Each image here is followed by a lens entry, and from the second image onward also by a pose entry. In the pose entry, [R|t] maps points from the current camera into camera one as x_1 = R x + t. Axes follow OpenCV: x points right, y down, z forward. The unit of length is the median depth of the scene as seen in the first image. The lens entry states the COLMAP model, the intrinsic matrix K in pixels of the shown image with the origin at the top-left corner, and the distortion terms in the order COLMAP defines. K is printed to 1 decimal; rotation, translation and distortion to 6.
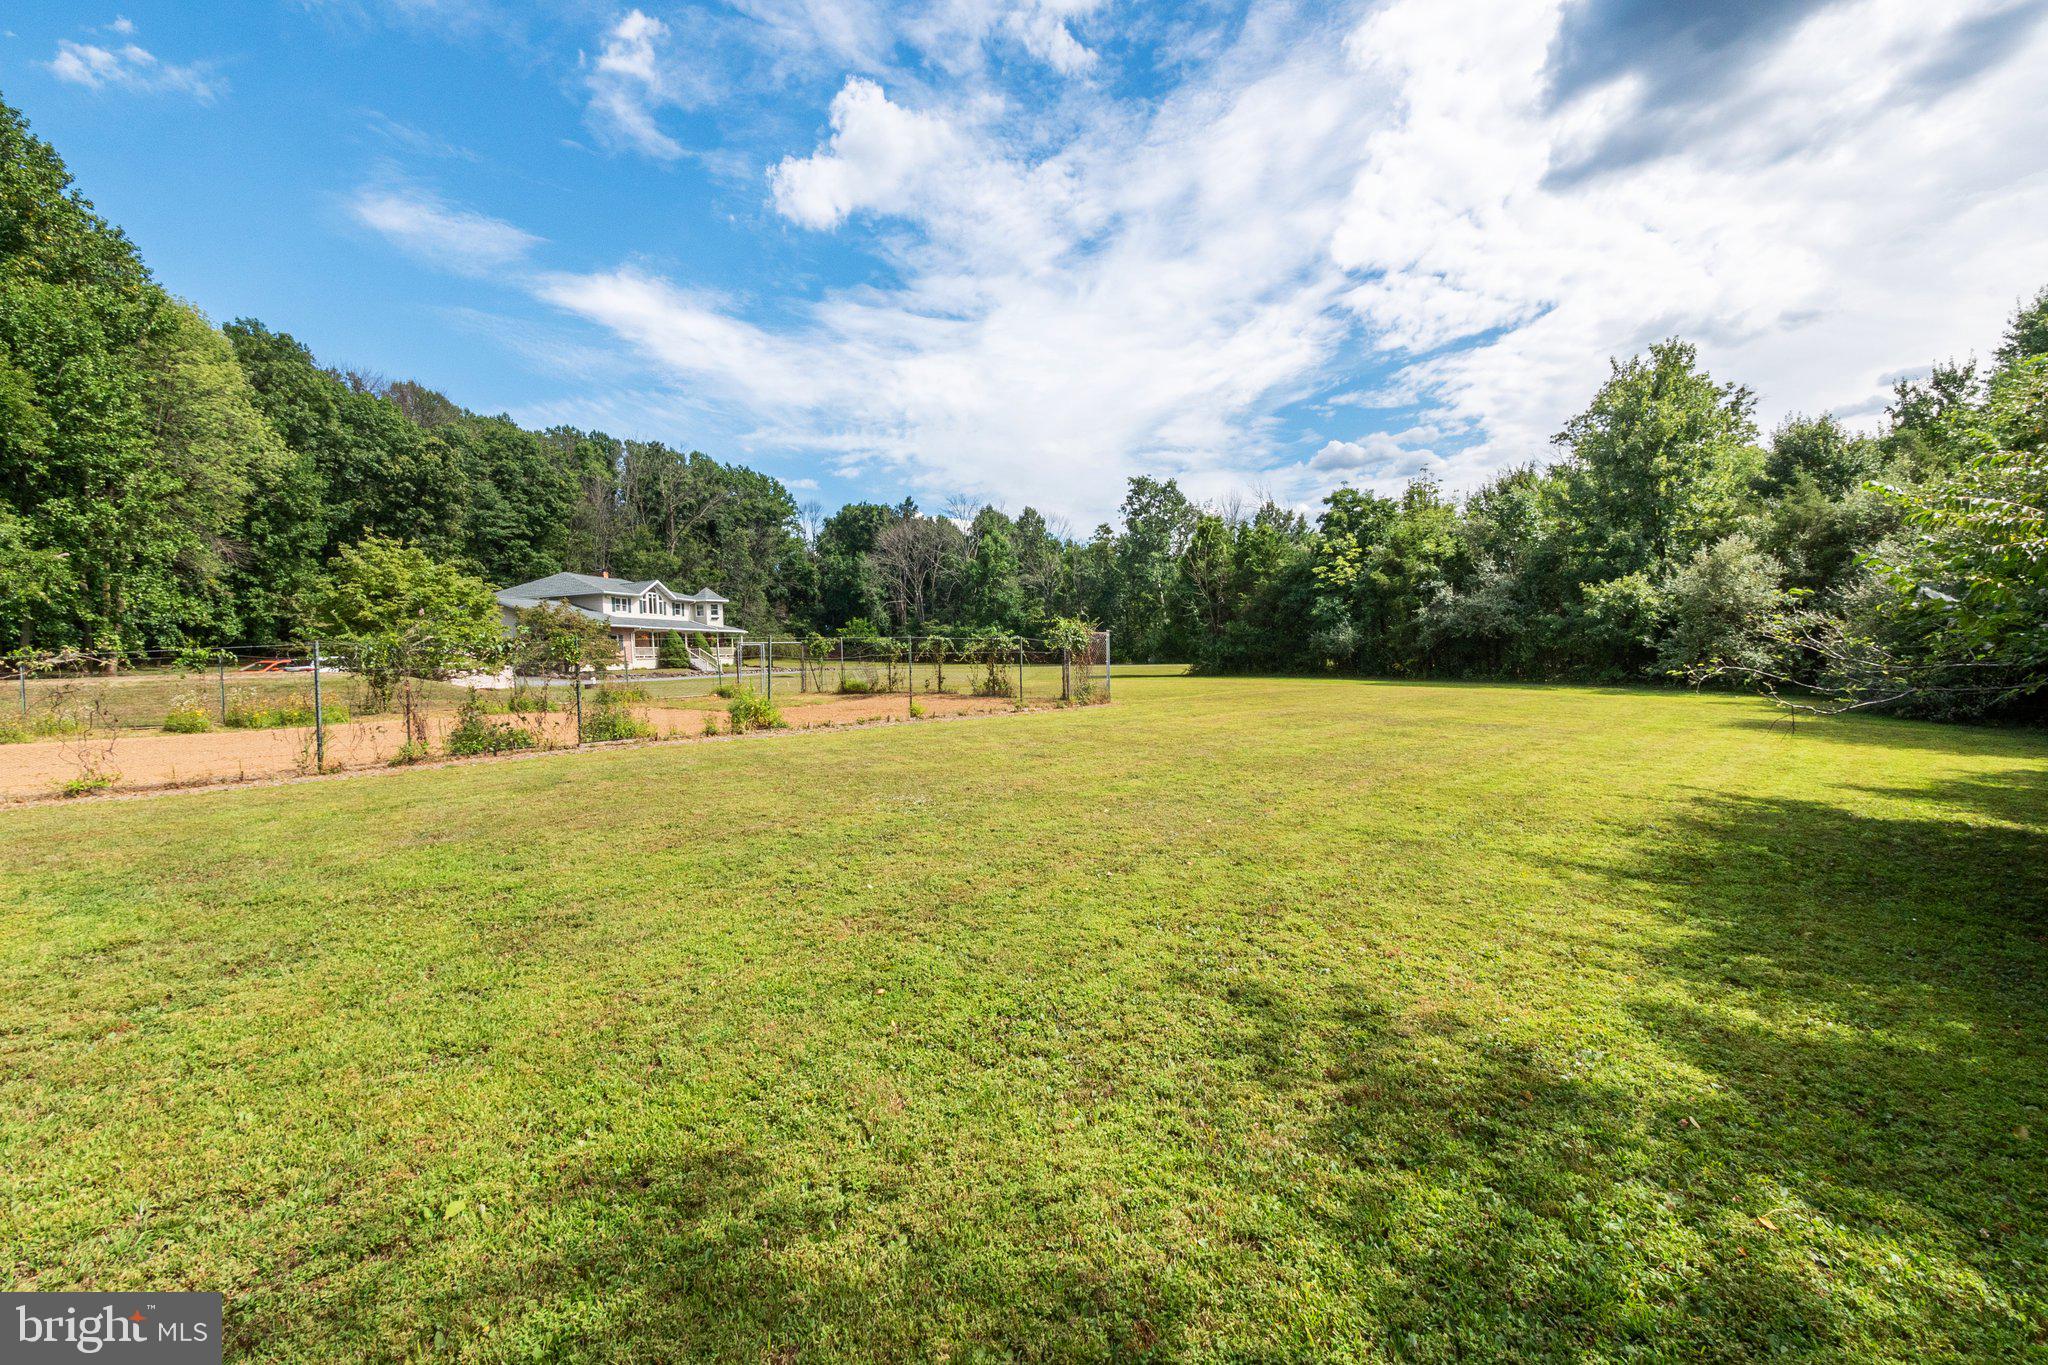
lens RADIAL K [[870.4, 0, 1022.8], [0, 870.4, 672.5], [0, 0, 1]] dist [-0.009345, 0.001232]
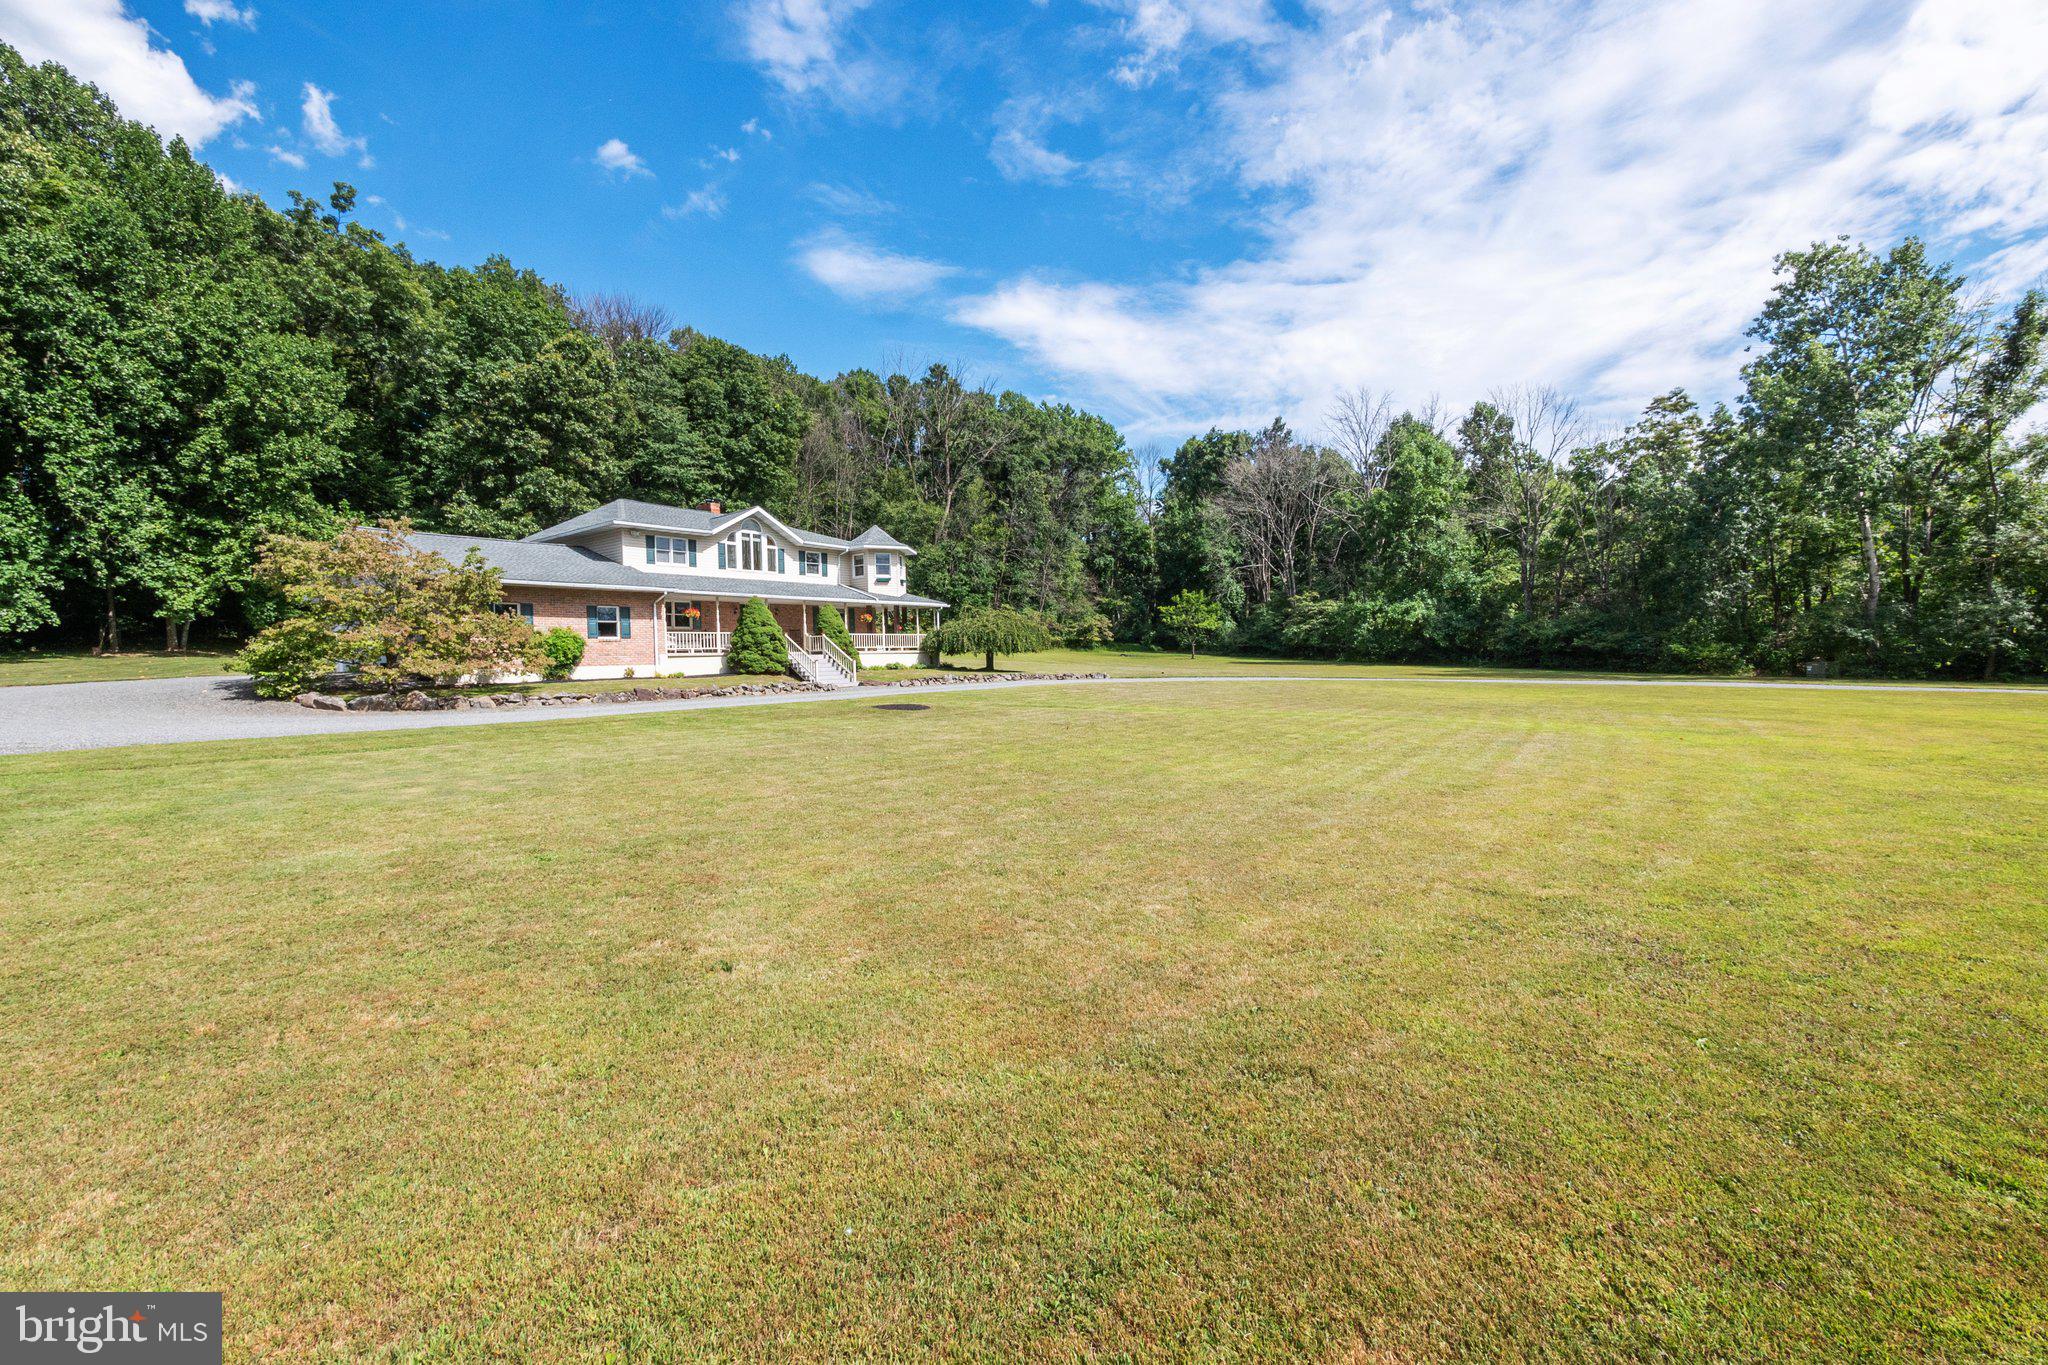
lens RADIAL K [[870.4, 0, 1014.7], [0, 870.4, 666.0], [0, 0, 1]] dist [-0.009345, 0.001232]
pose [[0.908441, 0.020671, -0.417502, -0.031262], [-0.017138, 0.999779, 0.012209, -0.009868], [0.417662, -0.003936, 0.908594, 0.313506]]
